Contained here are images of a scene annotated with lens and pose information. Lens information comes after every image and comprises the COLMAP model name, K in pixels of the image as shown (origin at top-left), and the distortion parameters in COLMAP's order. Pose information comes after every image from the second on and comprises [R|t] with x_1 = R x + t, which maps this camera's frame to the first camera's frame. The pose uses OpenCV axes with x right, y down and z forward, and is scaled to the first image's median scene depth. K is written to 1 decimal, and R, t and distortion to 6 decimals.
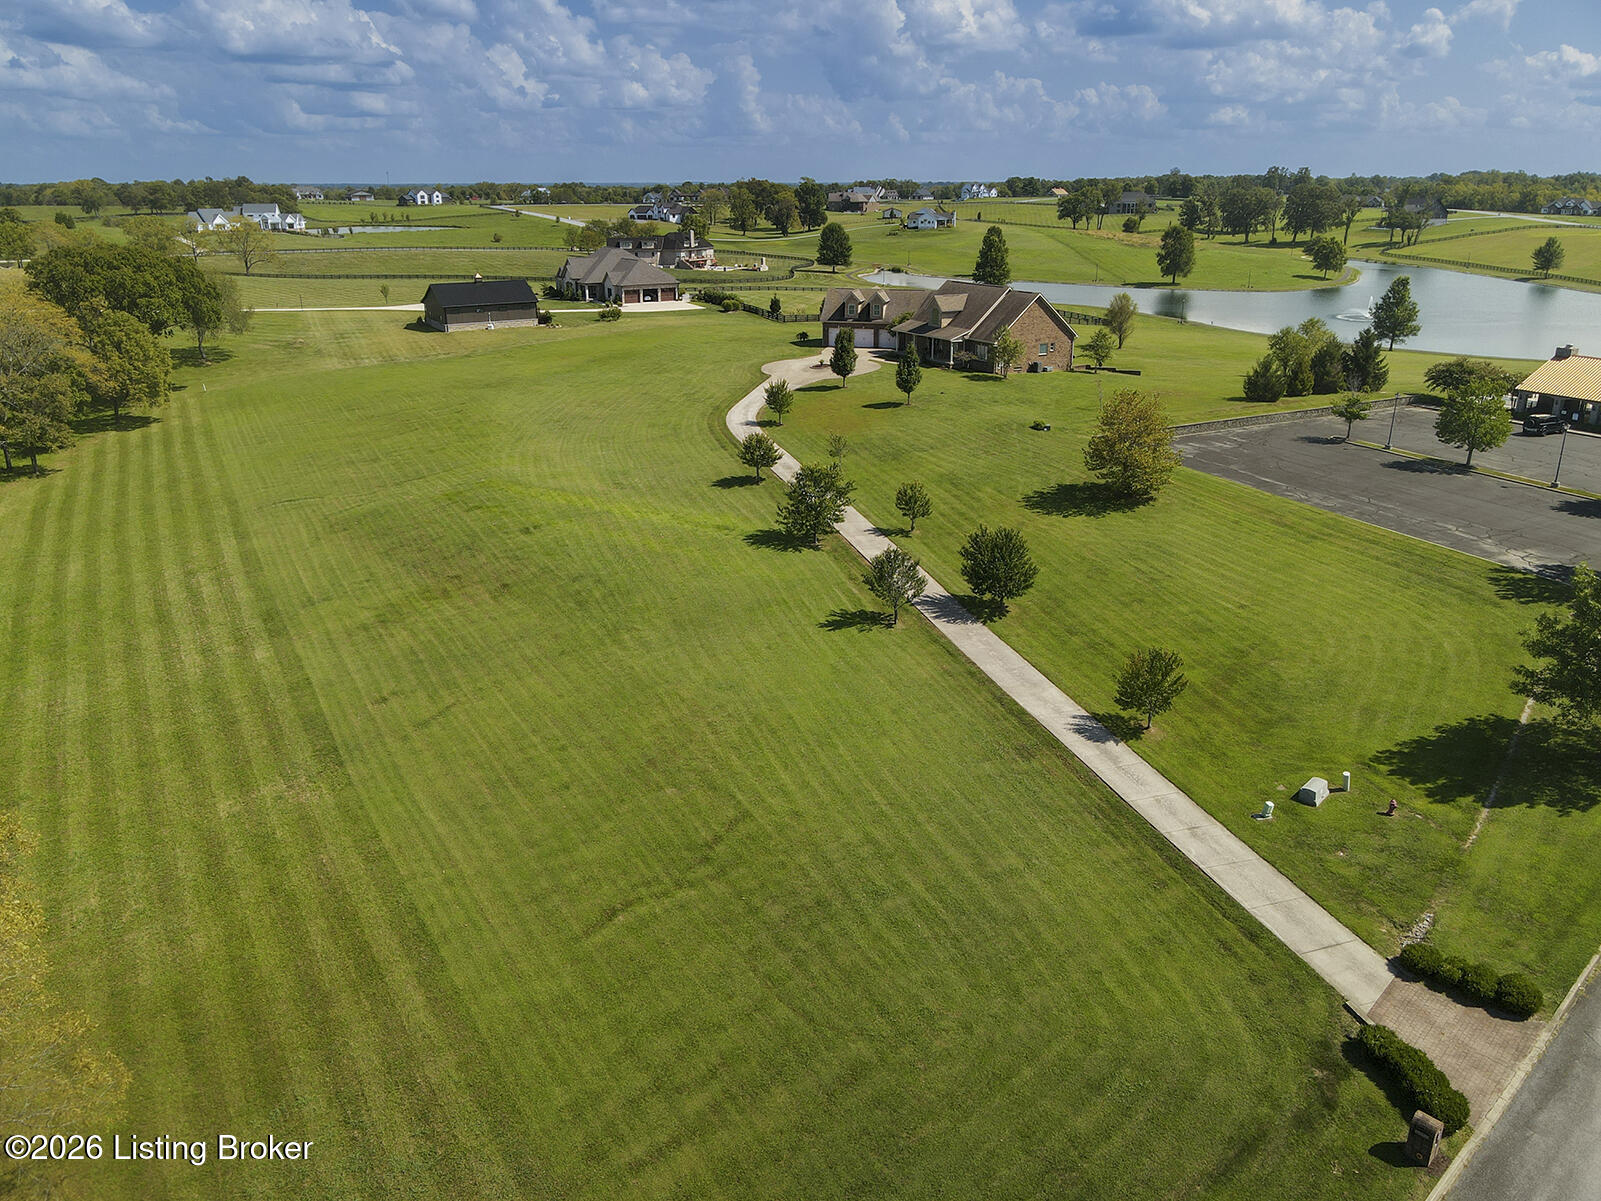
lens RADIAL K [[1163.0, 0, 797.5], [0, 1163.0, 590.1], [0, 0, 1]] dist [-0.000222, 0.011805]
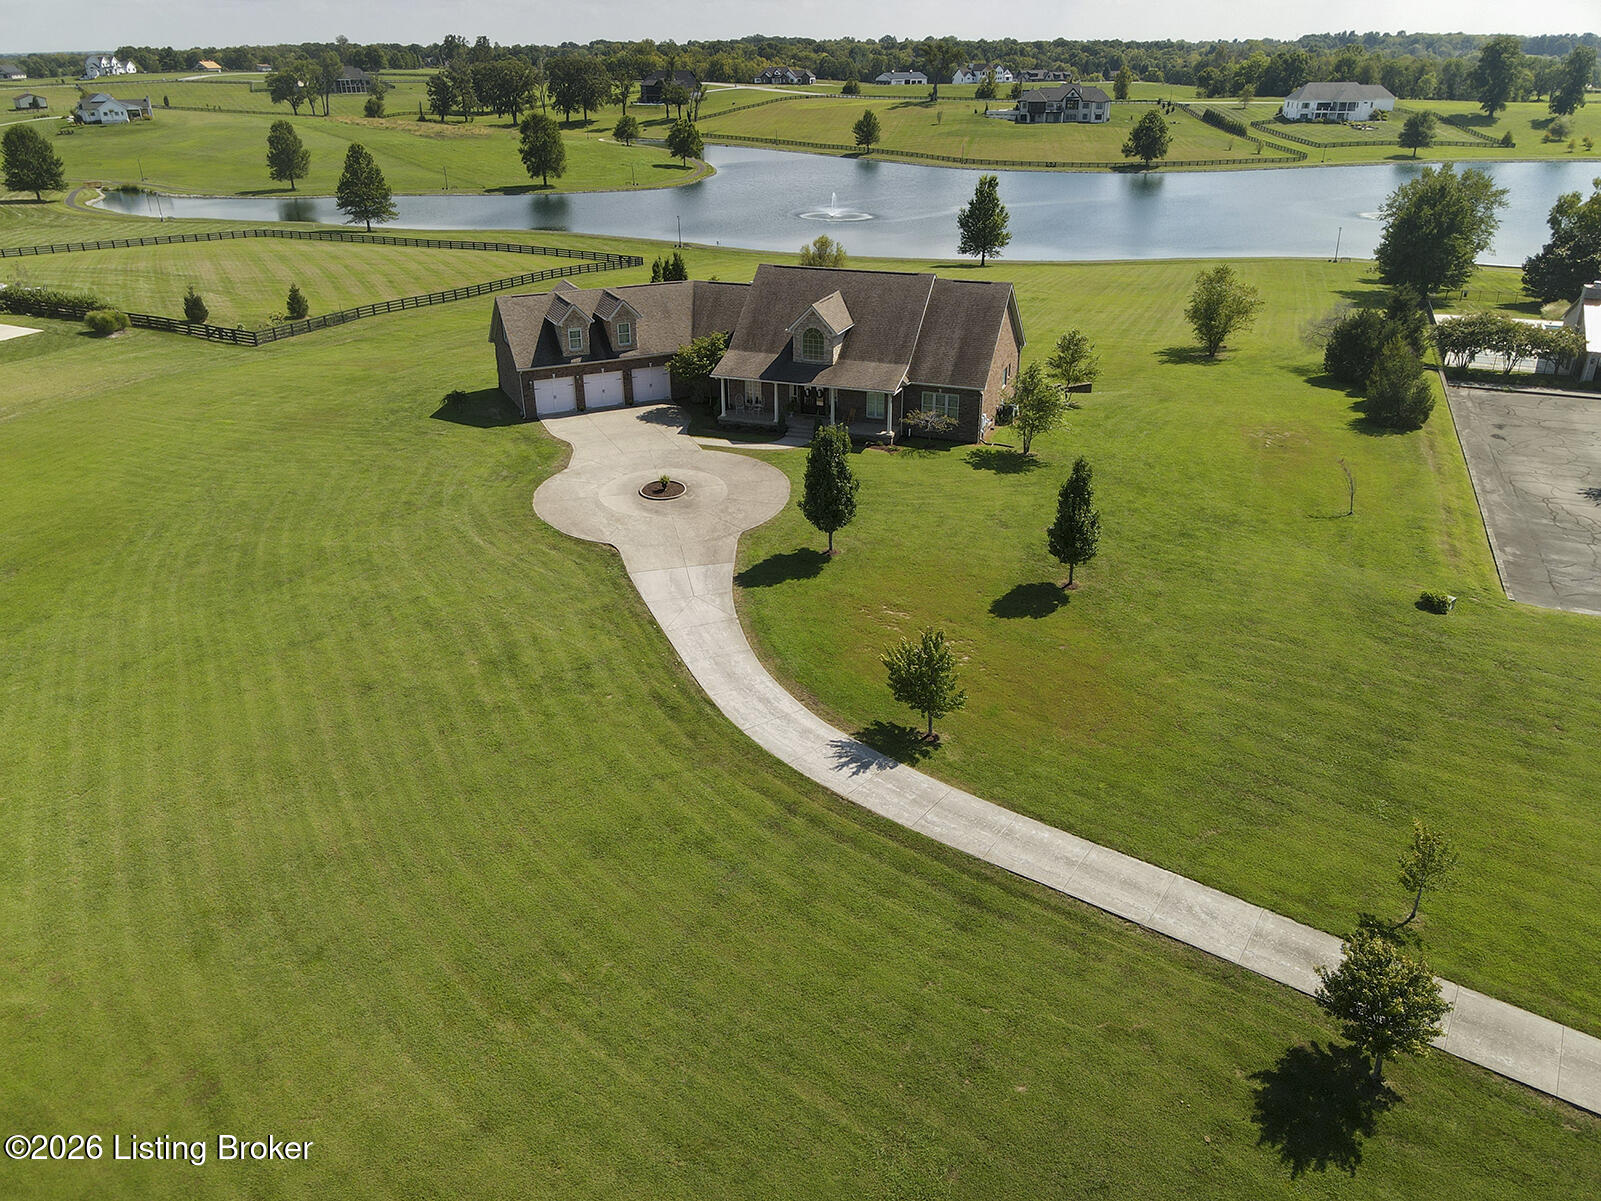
lens RADIAL K [[1163.0, 0, 797.5], [0, 1163.0, 590.1], [0, 0, 1]] dist [-0.000222, 0.011805]
pose [[0.771312, -0.273675, 0.574612, -0.217148], [0.216922, 0.961814, 0.166911, -0.219346], [-0.598349, -0.004094, 0.801225, 0.592395]]
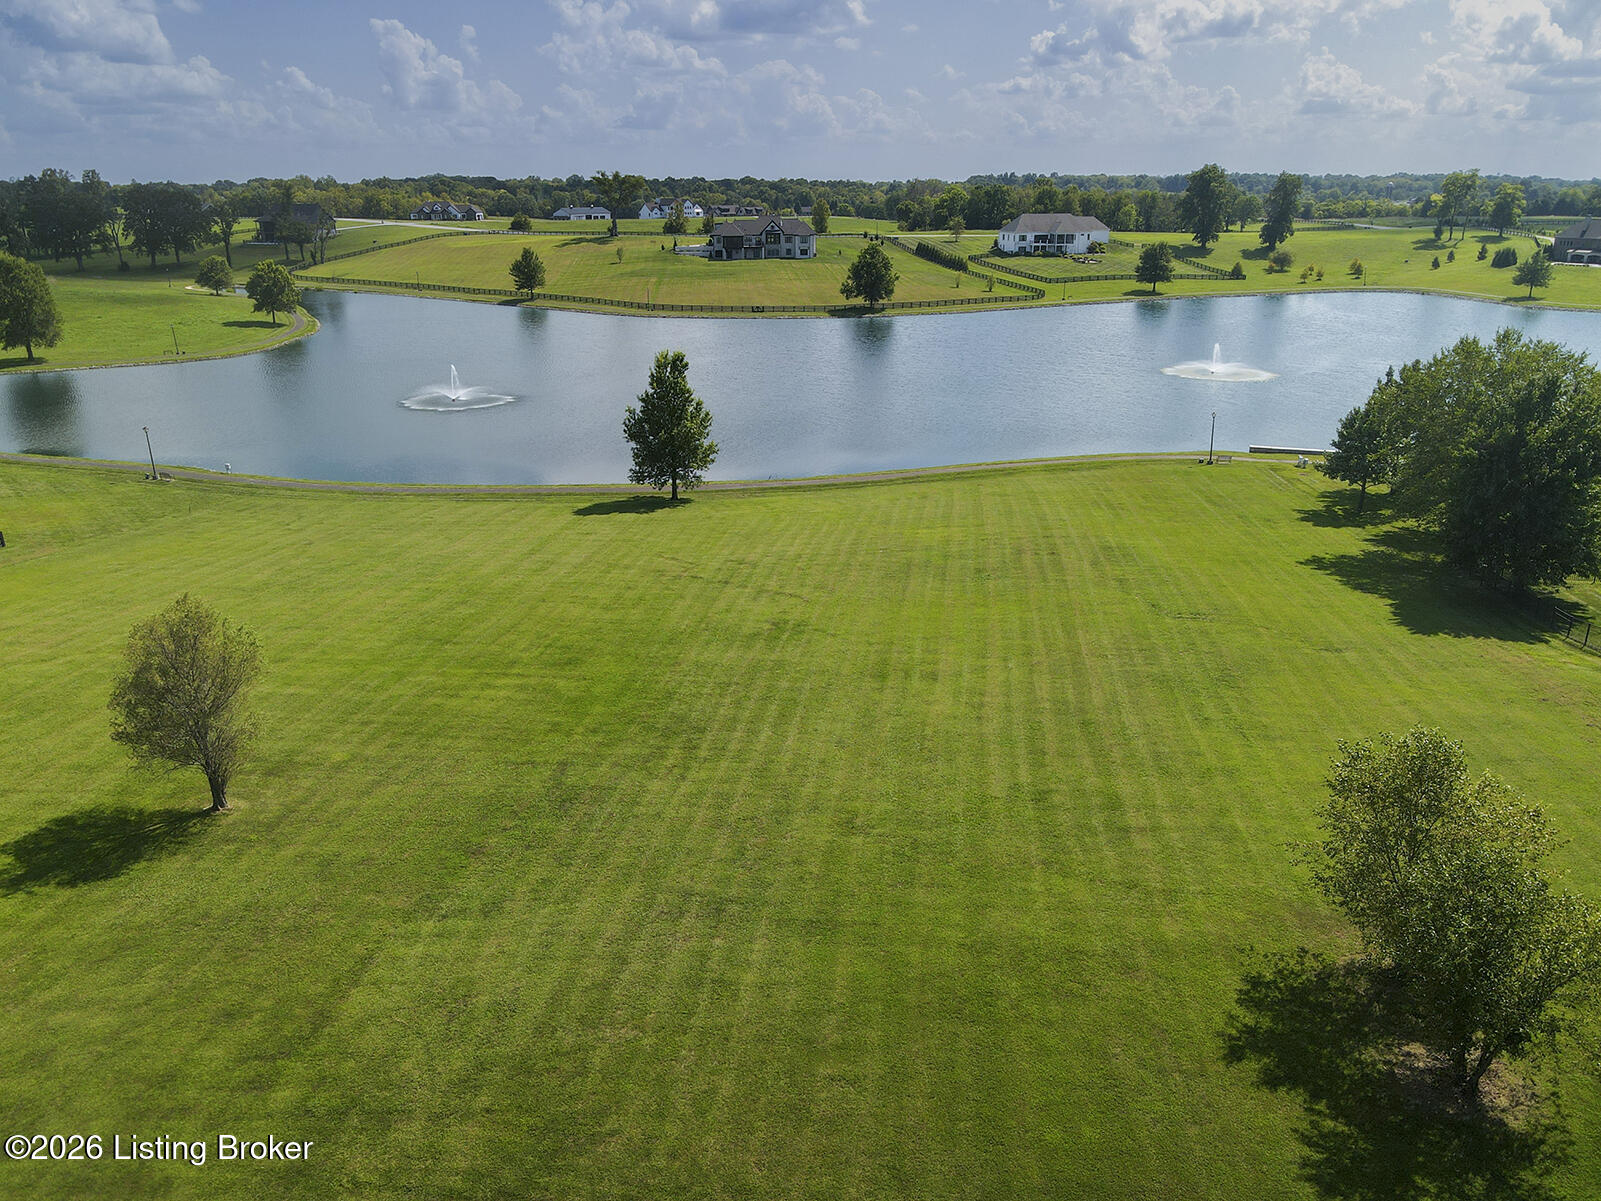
lens RADIAL K [[1163.0, 0, 797.5], [0, 1163.0, 590.1], [0, 0, 1]] dist [-0.000222, 0.011805]
pose [[0.595154, -0.266727, 0.758056, 0.226055], [0.272182, 0.954462, 0.122142, -0.317108], [-0.756114, 0.133636, 0.640650, 0.956922]]
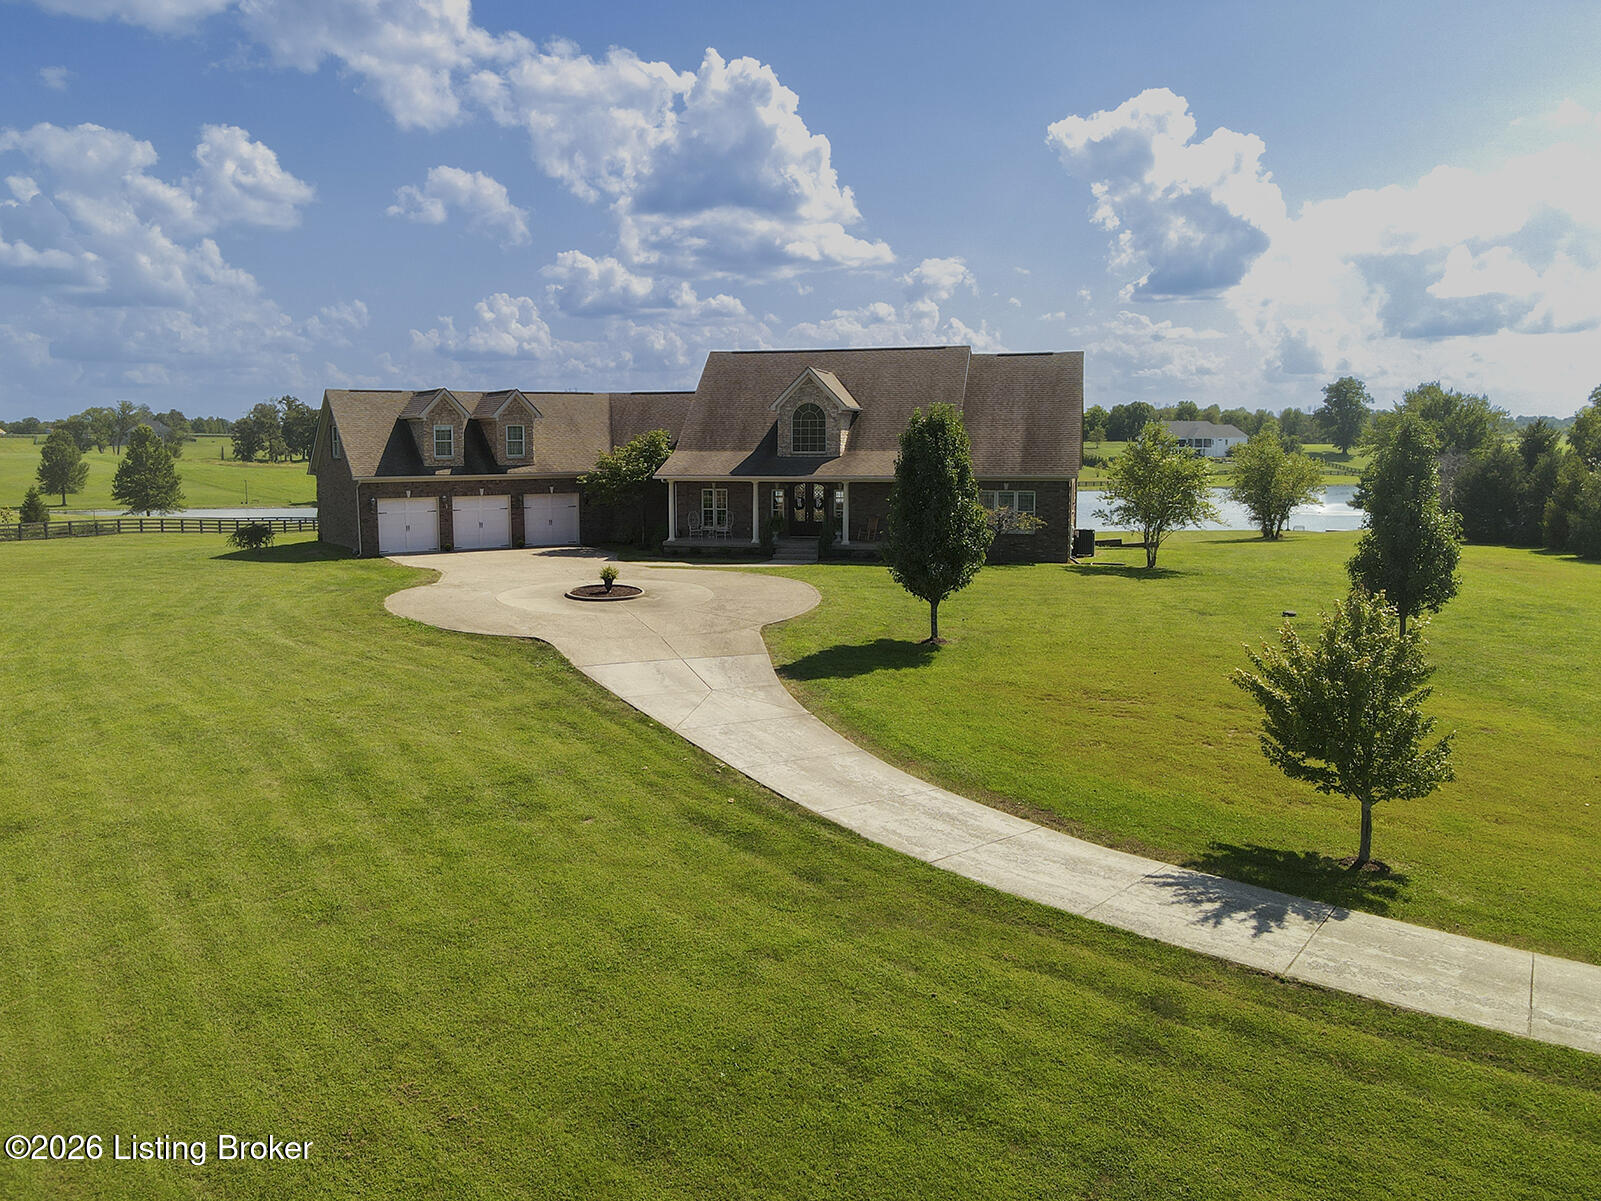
lens RADIAL K [[1271.7, 0, 719.4], [0, 1271.7, 600.2], [0, 0, 1]] dist [-0.002340, 0.008159]
pose [[0.716297, -0.091665, 0.691748, -0.169788], [0.236219, 0.964658, -0.116773, -0.148309], [-0.656596, 0.247049, 0.712635, 0.765568]]
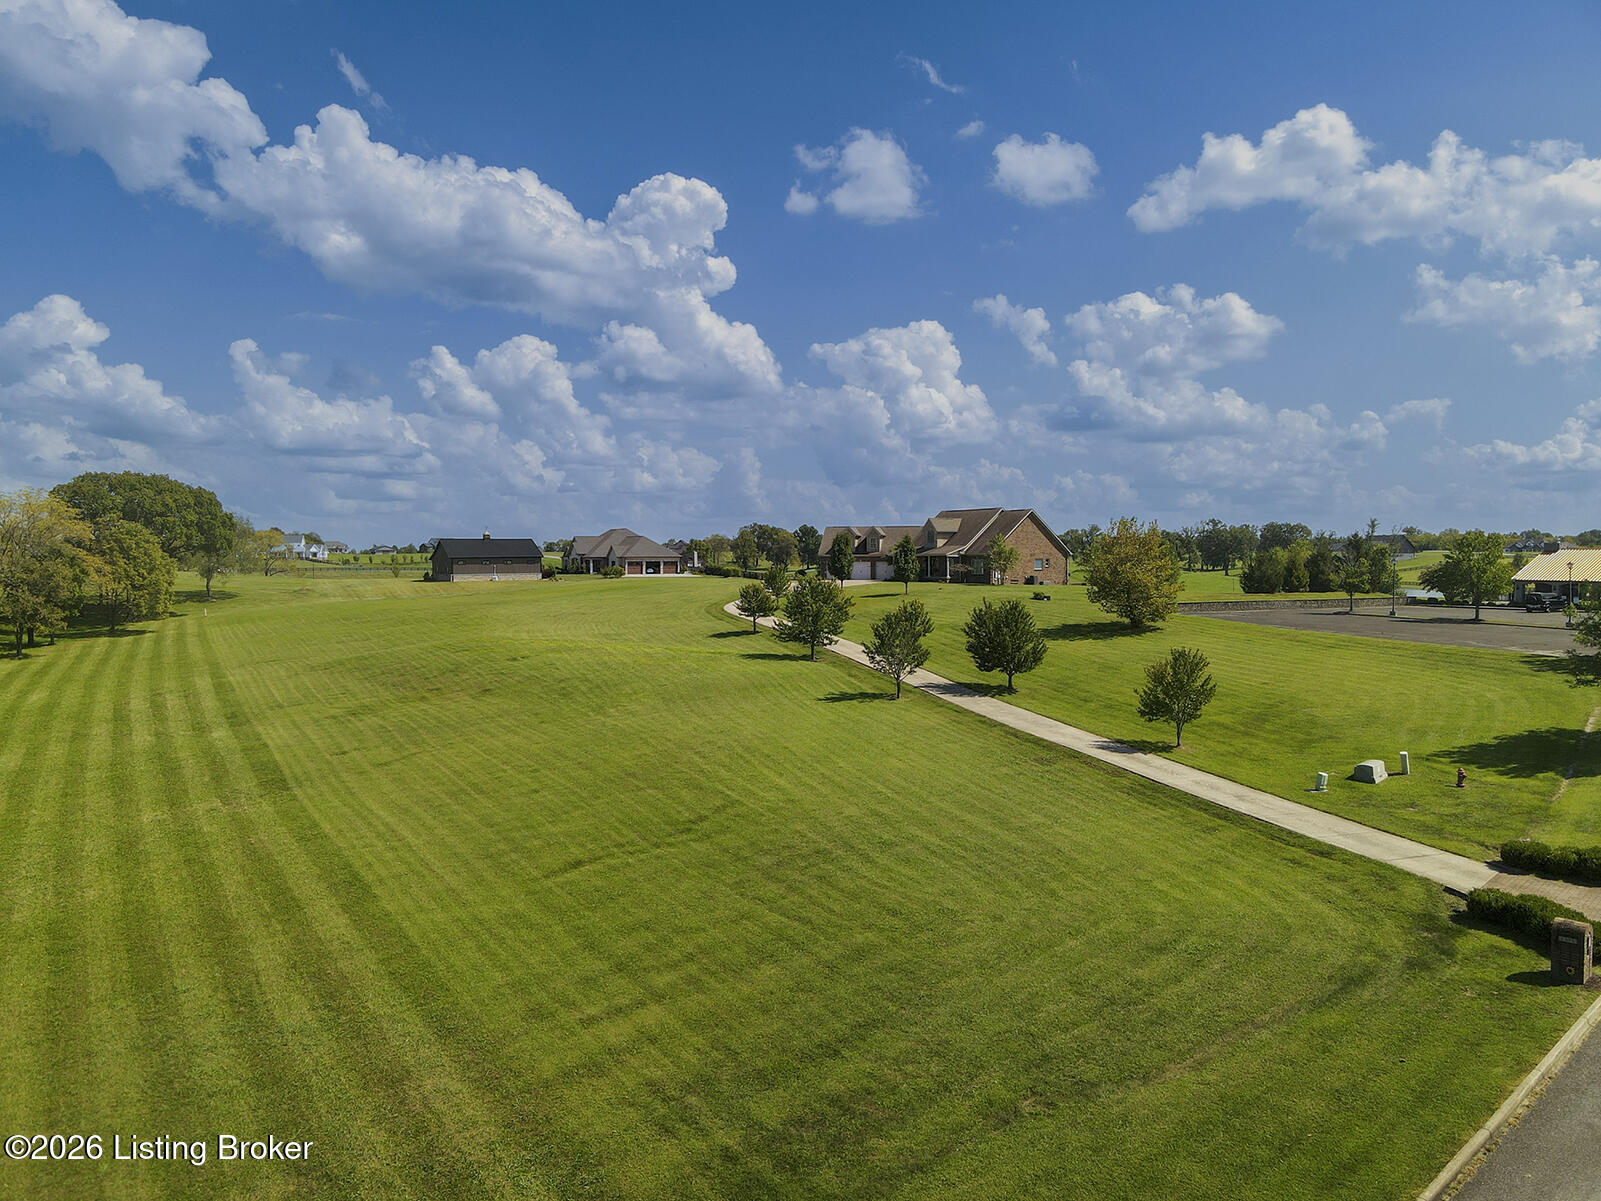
lens RADIAL K [[1163.0, 0, 797.5], [0, 1163.0, 590.1], [0, 0, 1]] dist [-0.000222, 0.011805]
pose [[0.999998, 0.002008, 0.000774, 0.000843], [-0.001677, 0.952555, -0.304362, 0.120523], [-0.001349, 0.304360, 0.952556, 0.040579]]
